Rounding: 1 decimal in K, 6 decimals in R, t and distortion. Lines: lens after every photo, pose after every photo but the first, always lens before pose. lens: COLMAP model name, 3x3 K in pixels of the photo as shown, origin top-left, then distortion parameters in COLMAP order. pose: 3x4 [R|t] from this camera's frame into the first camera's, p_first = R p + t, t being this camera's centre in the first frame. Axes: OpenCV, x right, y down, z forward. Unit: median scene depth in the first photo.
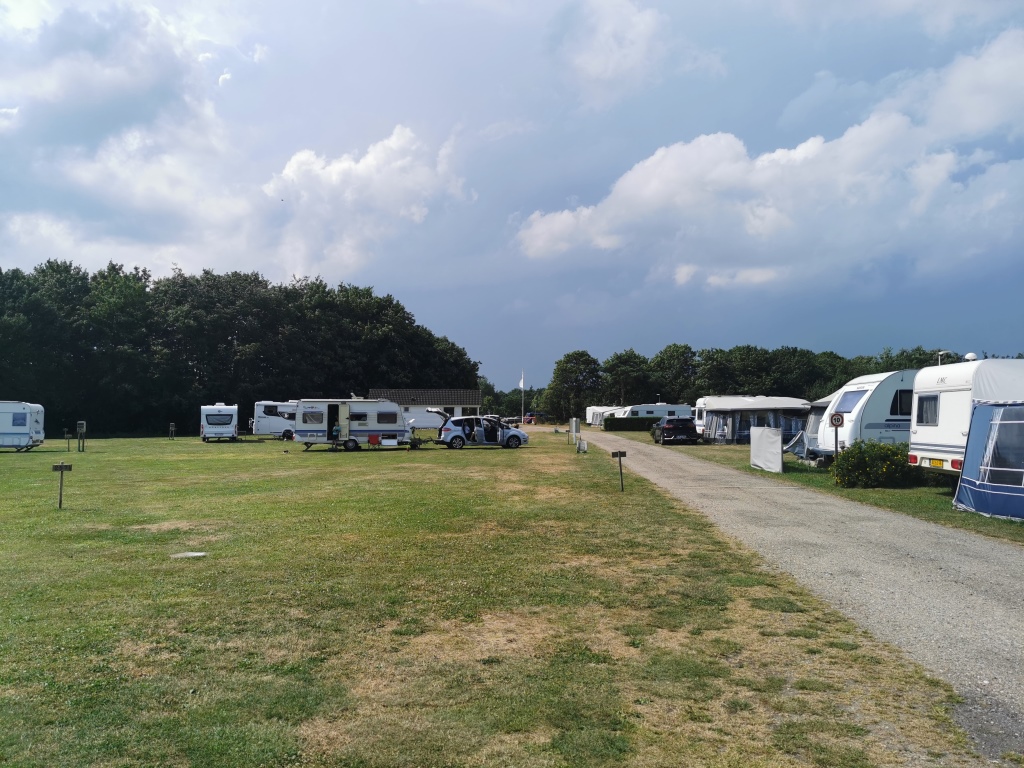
lens RADIAL K [[807.9, 0, 509.7], [0, 807.9, 356.1], [0, 0, 1]] dist [0.049562, -0.067683]
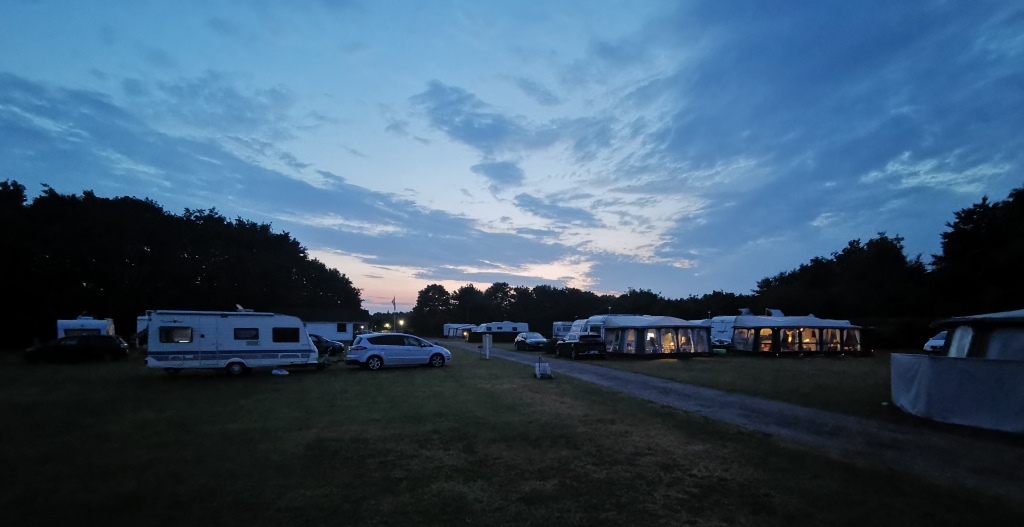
lens RADIAL K [[470.8, 0, 538.4], [0, 470.8, 342.2], [0, 0, 1]] dist [-0.005562, -0.003698]
pose [[0.941217, -0.005057, 0.337764, -0.045565], [-0.028639, 0.995094, 0.094703, 0.019609], [-0.336586, -0.098809, 0.936454, 0.296377]]
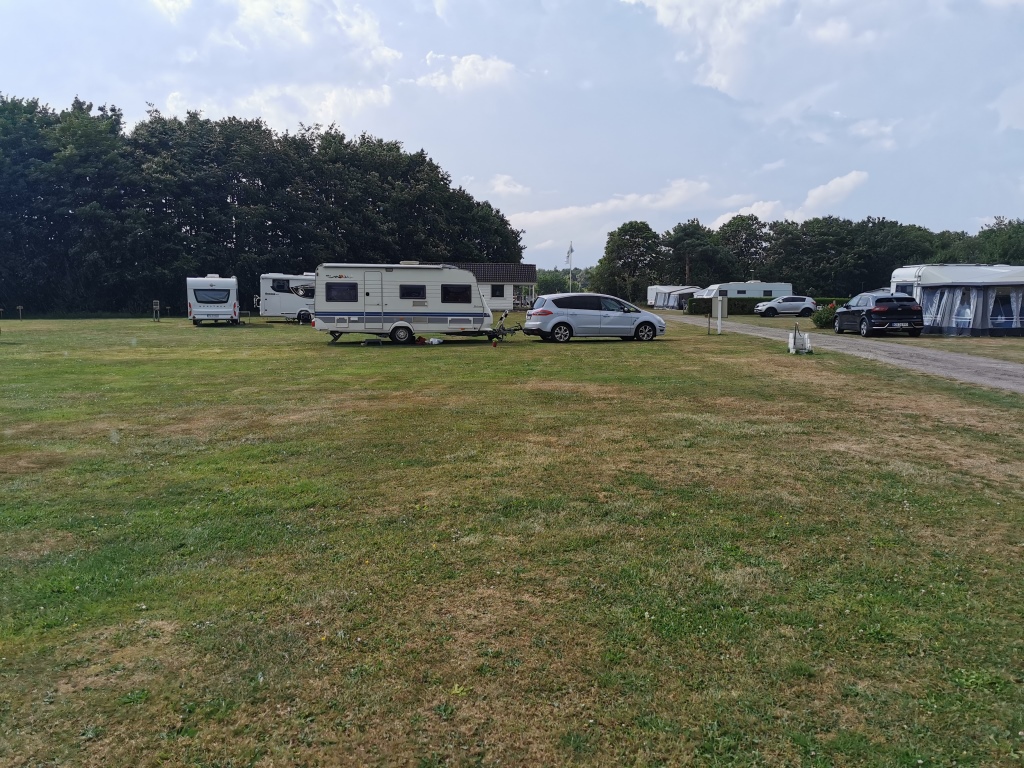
lens RADIAL K [[807.9, 0, 517.0], [0, 807.9, 354.0], [0, 0, 1]] dist [0.049562, -0.067683]
pose [[0.999937, 0.006159, -0.009364, -0.061546], [-0.004756, 0.989702, 0.143065, 0.019787], [0.010149, -0.143012, 0.989669, 0.225871]]
